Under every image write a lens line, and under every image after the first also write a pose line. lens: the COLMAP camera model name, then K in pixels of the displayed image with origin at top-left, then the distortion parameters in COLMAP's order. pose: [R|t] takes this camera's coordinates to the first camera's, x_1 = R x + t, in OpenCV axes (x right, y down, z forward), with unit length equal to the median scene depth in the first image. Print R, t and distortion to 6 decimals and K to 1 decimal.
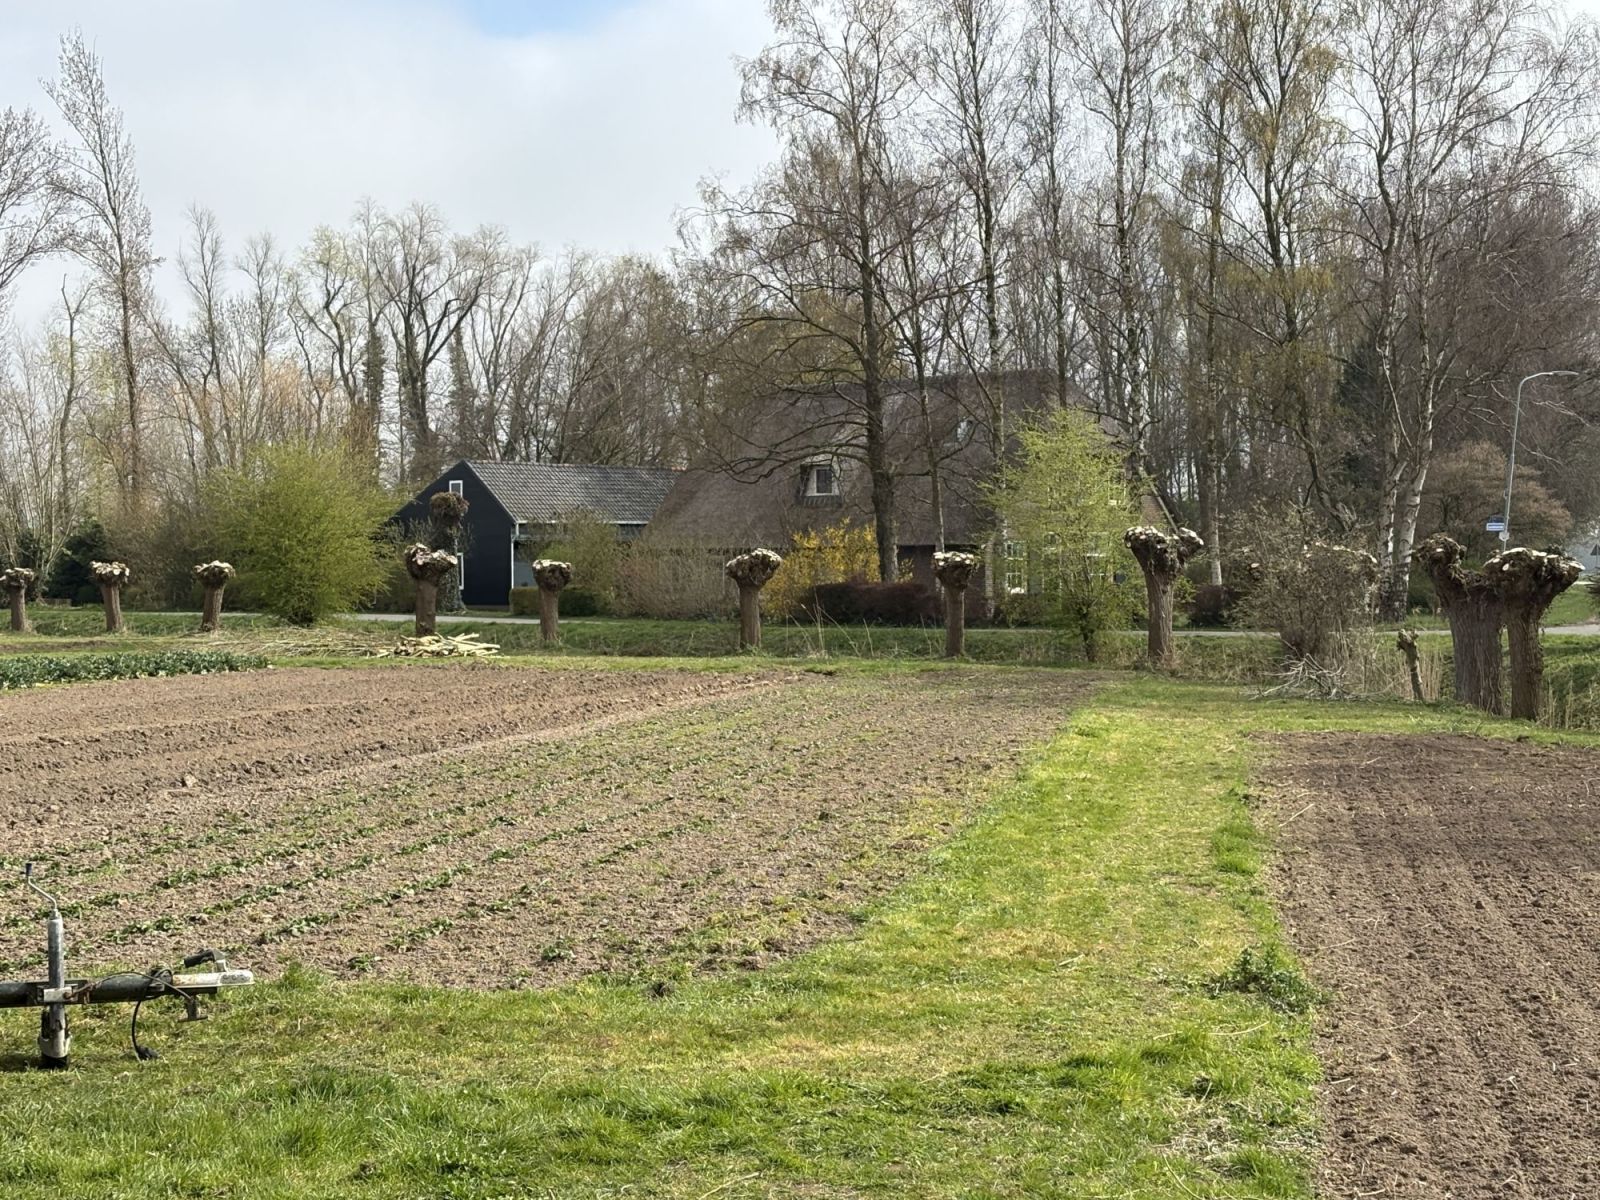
lens RADIAL K [[2894.1, 0, 793.2], [0, 2894.1, 597.6], [0, 0, 1]] dist [0.131647, 0.000000]
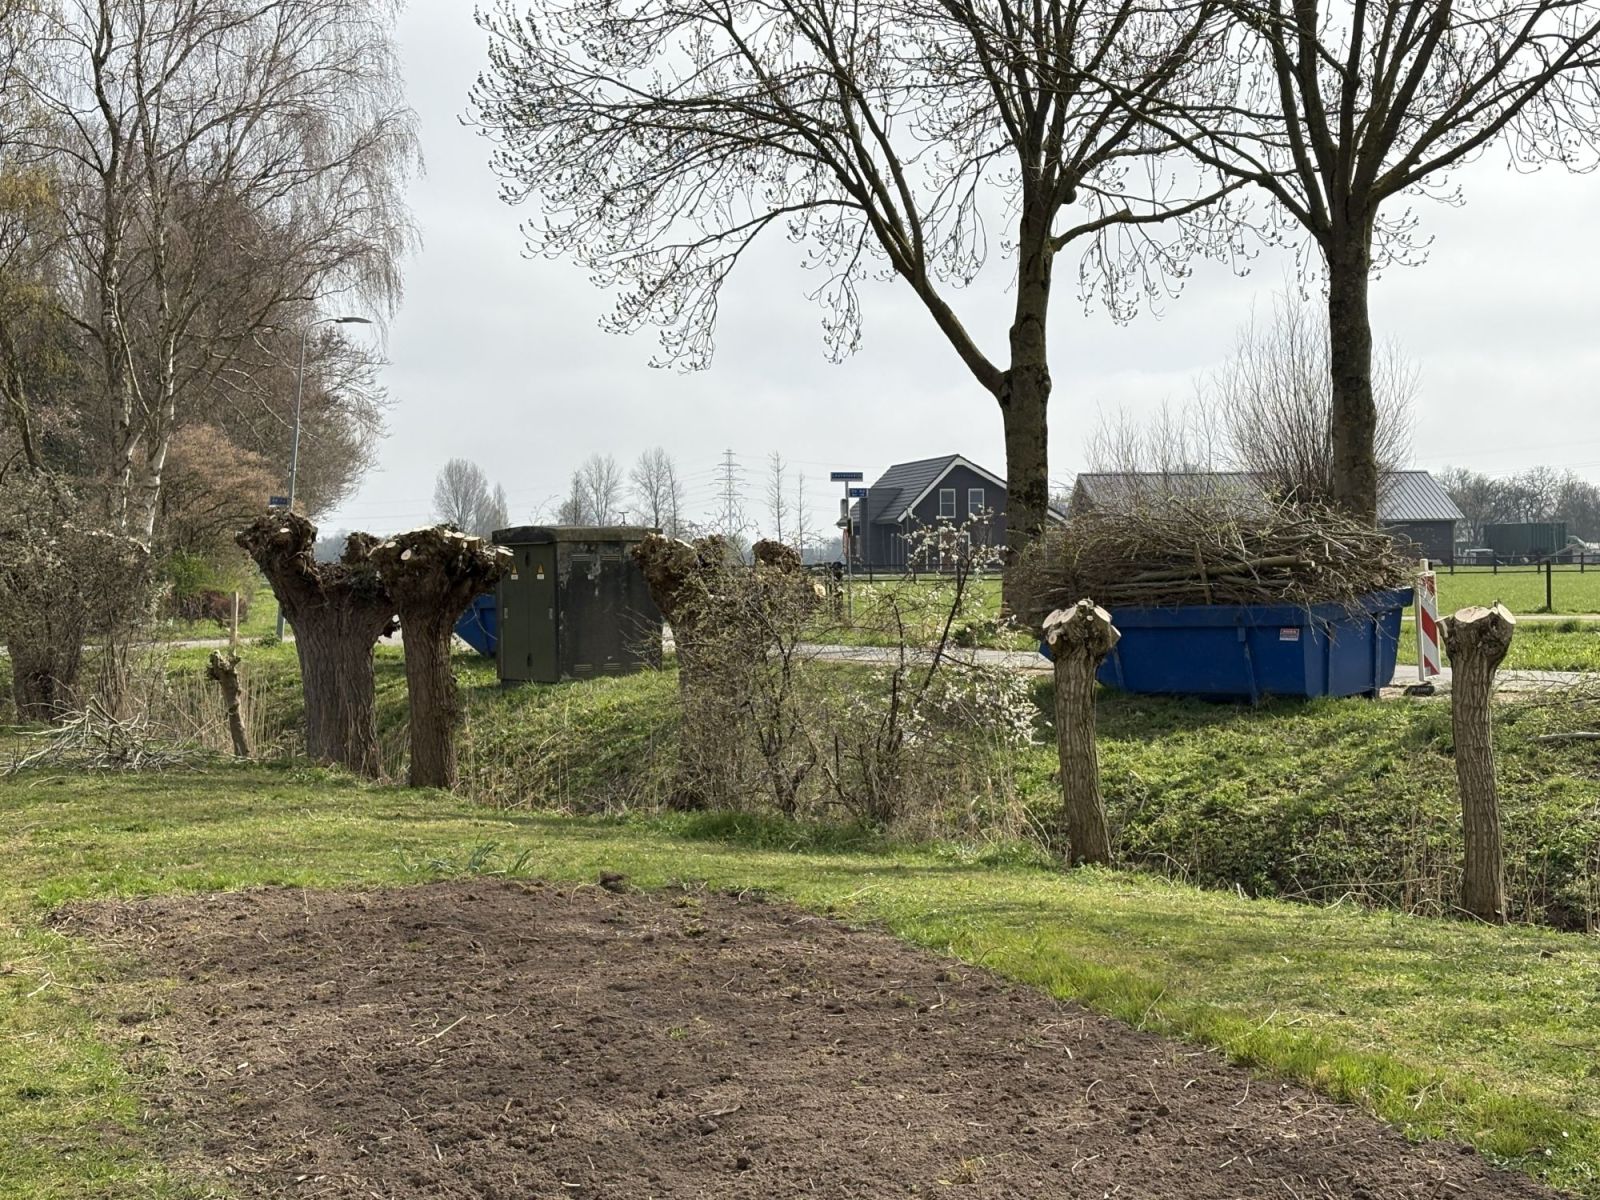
lens RADIAL K [[2581.1, 0, 801.6], [0, 2581.1, 599.2], [0, 0, 1]] dist [0.082001, 0.000000]
pose [[0.881807, -0.011557, 0.471469, 0.071610], [0.011204, 0.999931, 0.003555, -0.002332], [-0.471478, 0.002147, 0.881875, 0.632660]]
